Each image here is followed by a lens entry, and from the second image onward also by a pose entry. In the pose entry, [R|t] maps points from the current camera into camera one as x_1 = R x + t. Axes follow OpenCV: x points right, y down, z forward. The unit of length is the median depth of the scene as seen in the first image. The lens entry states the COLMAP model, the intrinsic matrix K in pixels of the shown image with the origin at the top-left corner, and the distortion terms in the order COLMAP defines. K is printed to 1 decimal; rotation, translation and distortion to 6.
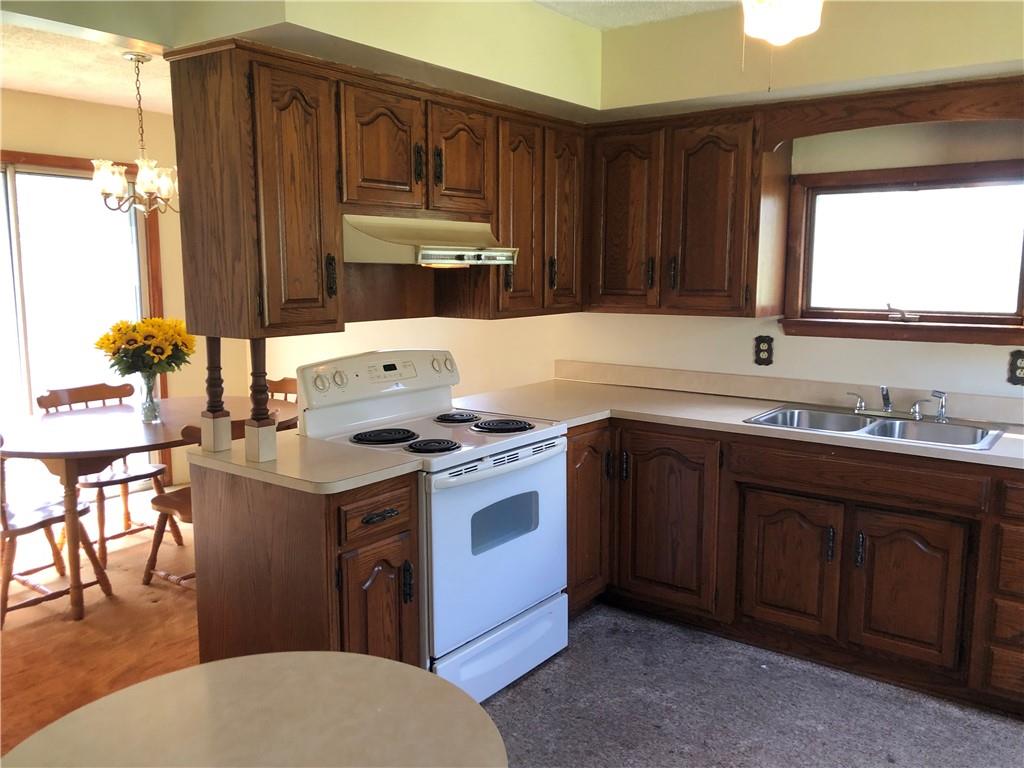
lens RADIAL K [[828.9, 0, 519.1], [0, 828.9, 394.5], [0, 0, 1]] dist [0.042223, -0.050554]
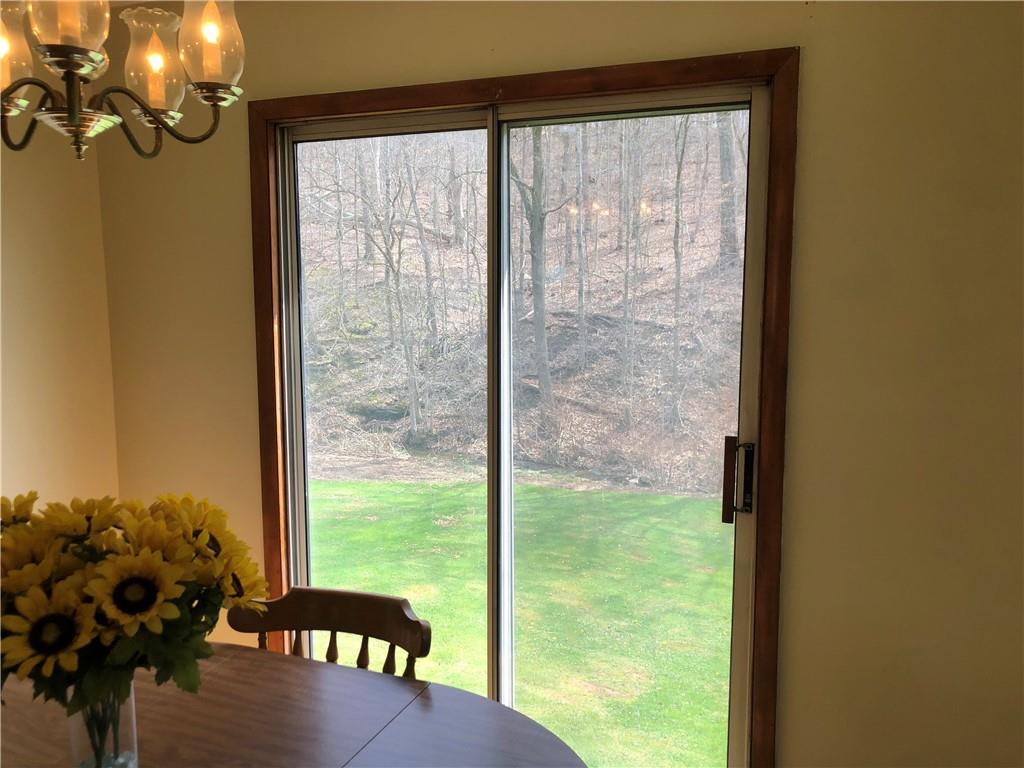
lens RADIAL K [[828.9, 0, 523.1], [0, 828.9, 388.3], [0, 0, 1]] dist [0.042223, -0.050554]
pose [[0.248988, 0.104387, -0.962865, -0.114155], [-0.140492, 0.987552, 0.070733, -0.173994], [0.958262, 0.117663, 0.260555, 1.085114]]
